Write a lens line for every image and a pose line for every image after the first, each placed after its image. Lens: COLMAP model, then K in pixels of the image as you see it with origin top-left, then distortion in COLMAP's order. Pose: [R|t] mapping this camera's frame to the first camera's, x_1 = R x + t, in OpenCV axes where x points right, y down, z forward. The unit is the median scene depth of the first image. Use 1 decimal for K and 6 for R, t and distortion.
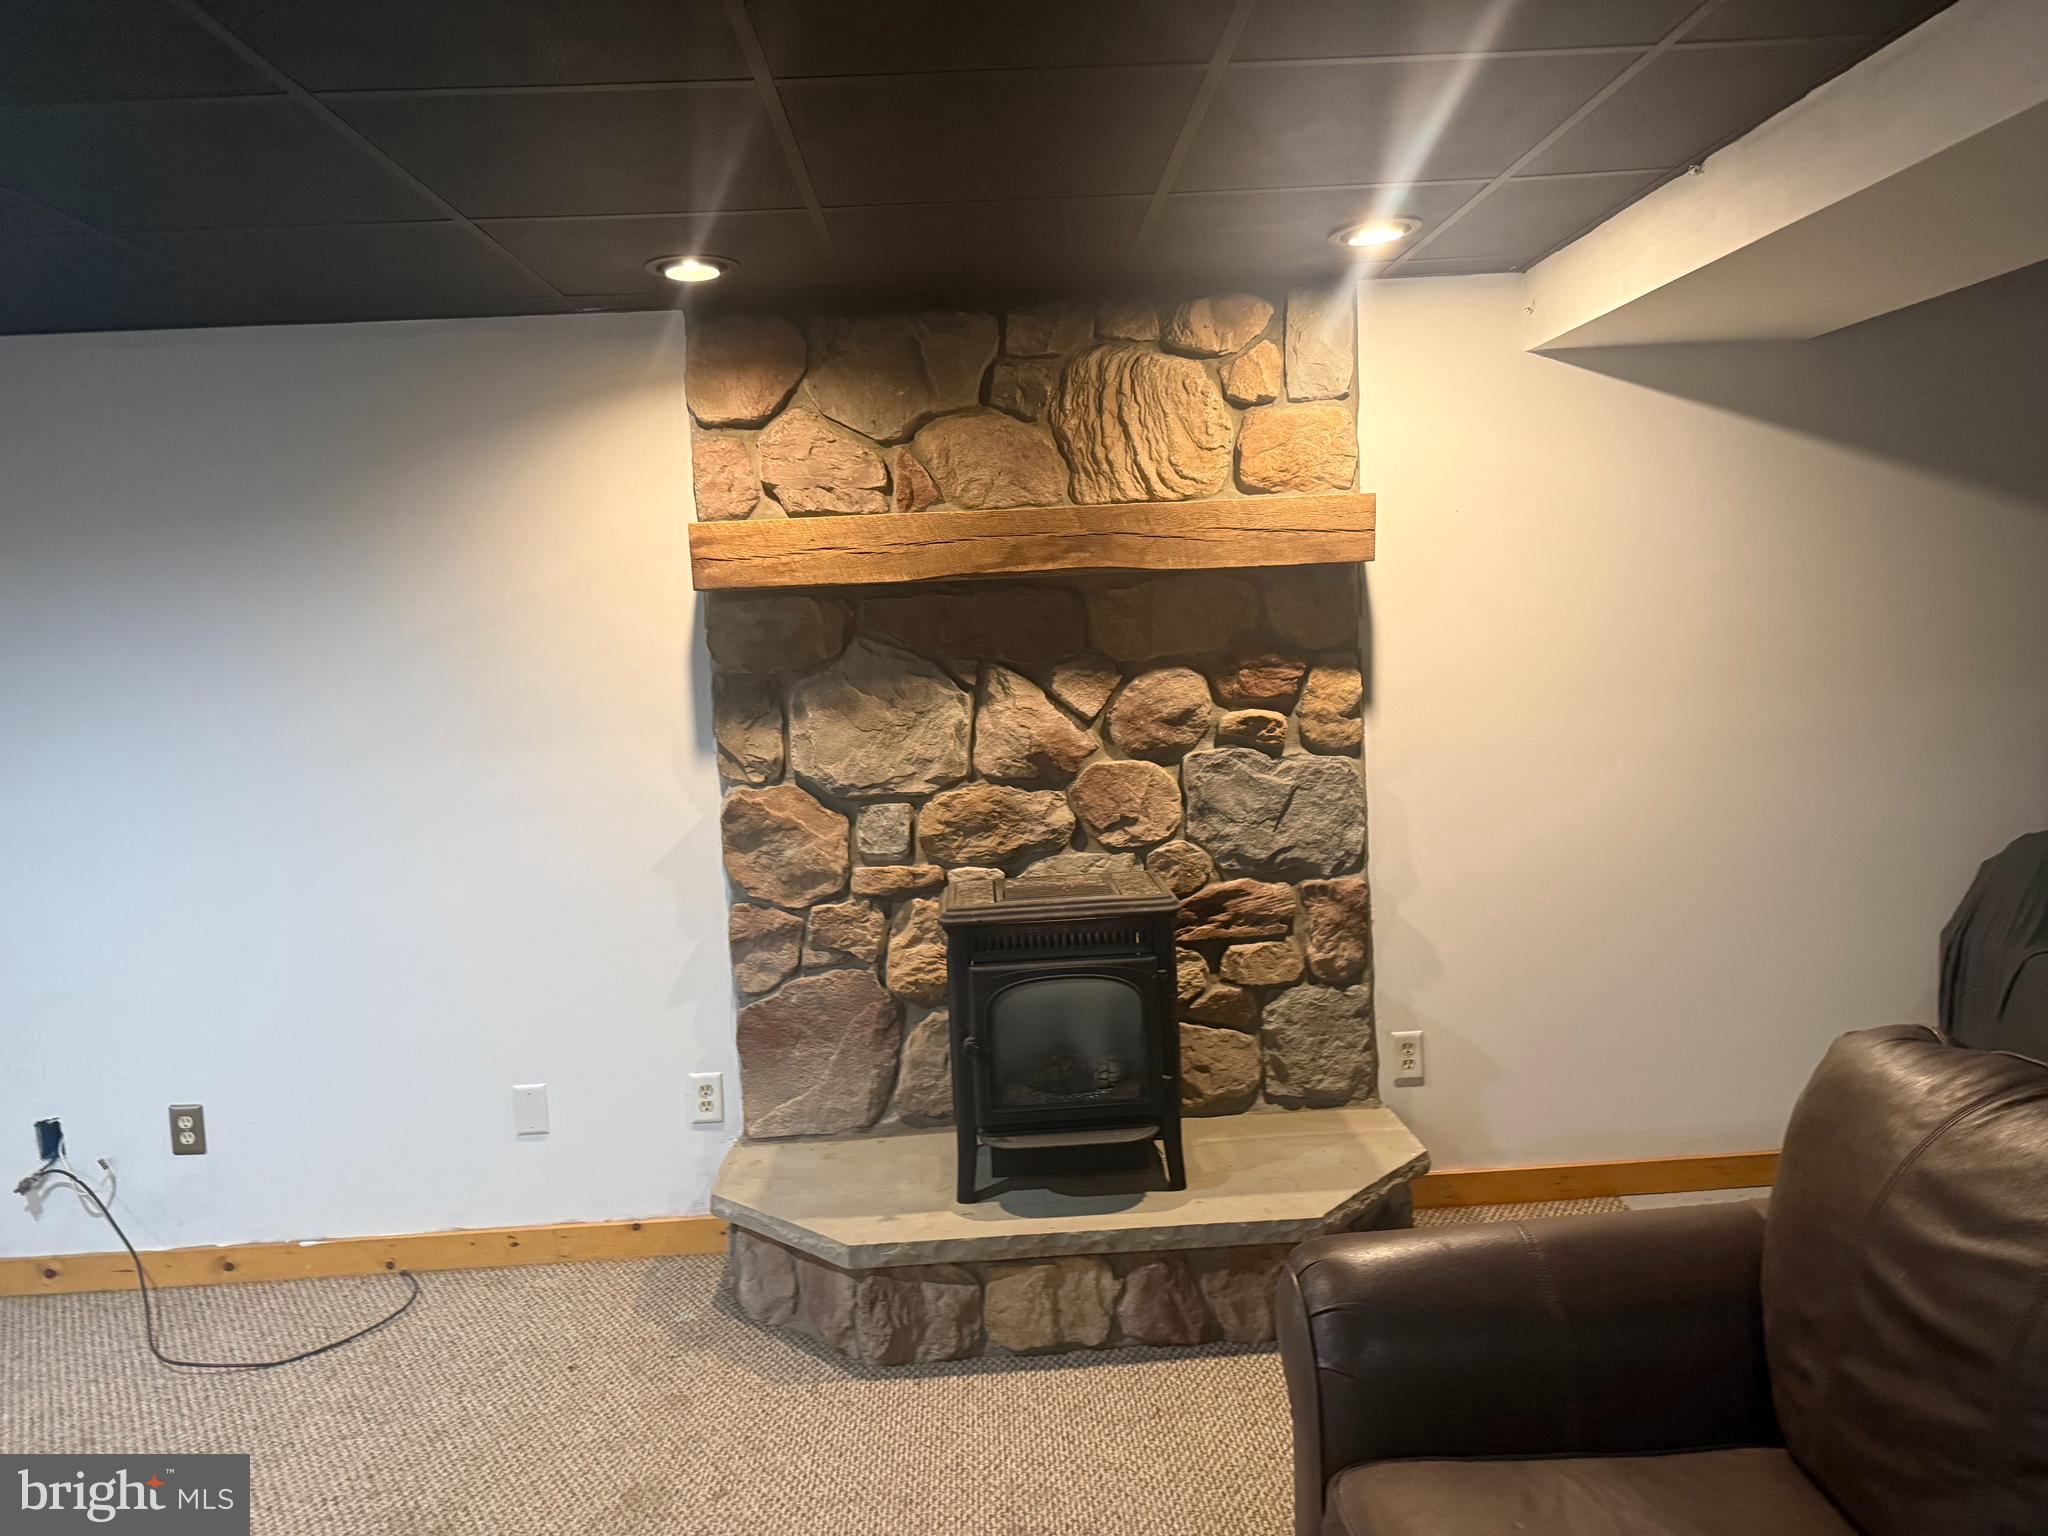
lens RADIAL K [[1384.0, 0, 1061.9], [0, 1384.0, 763.8], [0, 0, 1]] dist [0.145004, -0.213460]
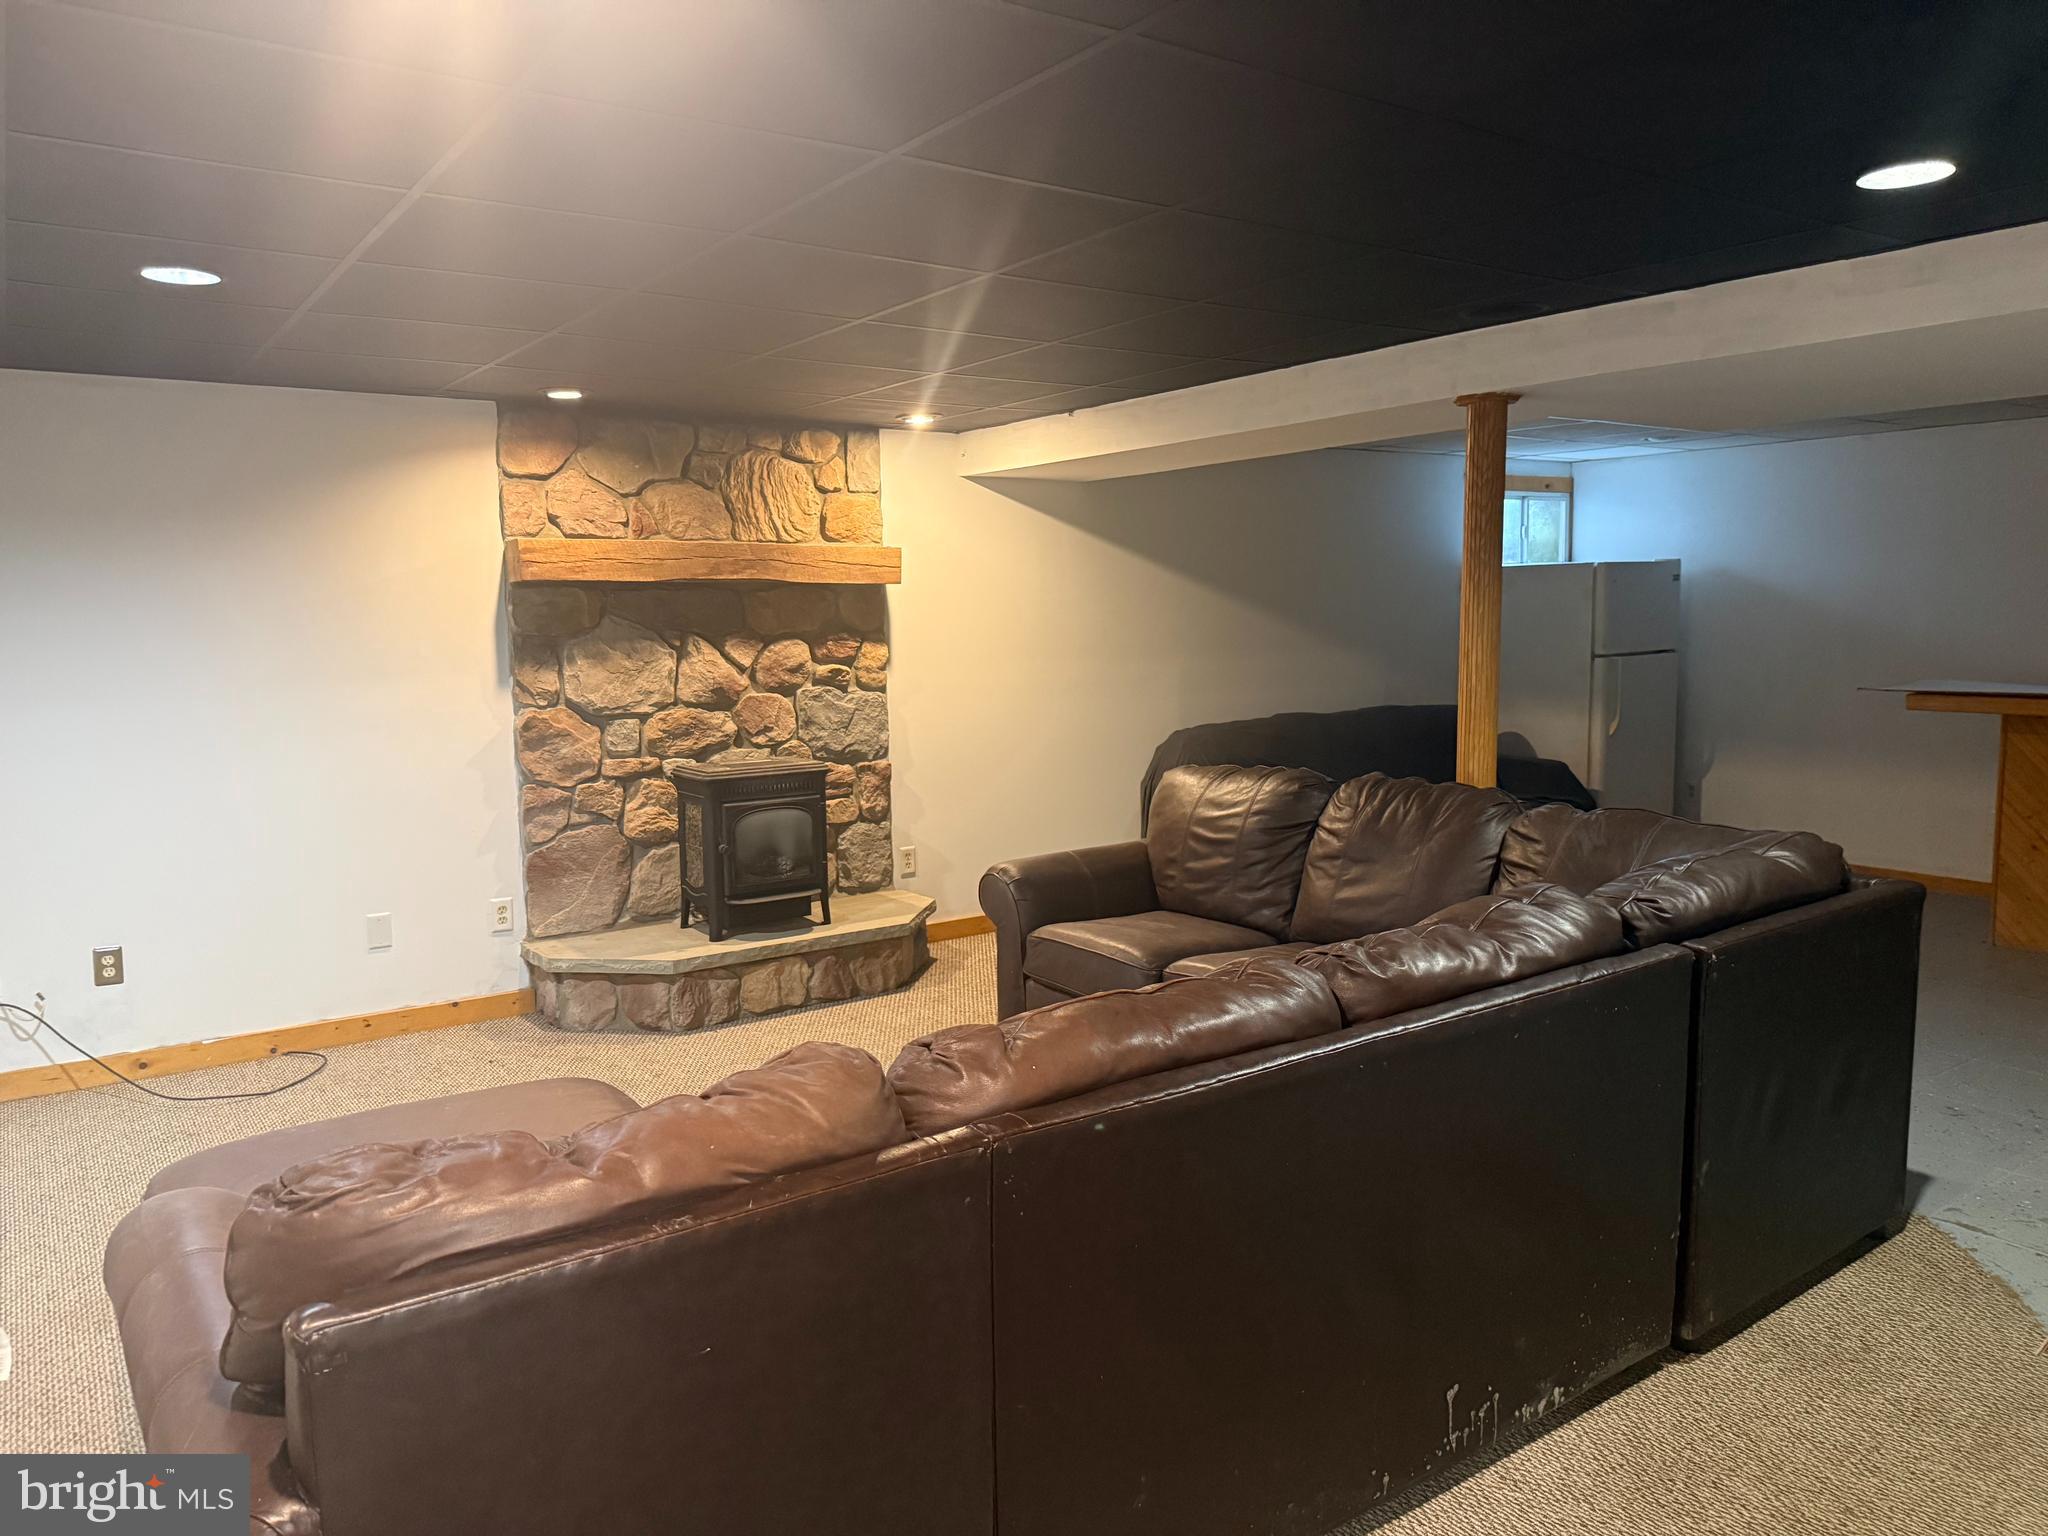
lens RADIAL K [[1368.6, 0, 1023.8], [0, 1368.6, 755.9], [0, 0, 1]] dist [0.138797, -0.248071]
pose [[0.841078, -0.021012, 0.540506, -0.599486], [0.029366, 0.999545, -0.006840, 0.095005], [-0.540116, 0.021625, 0.841313, -0.583343]]
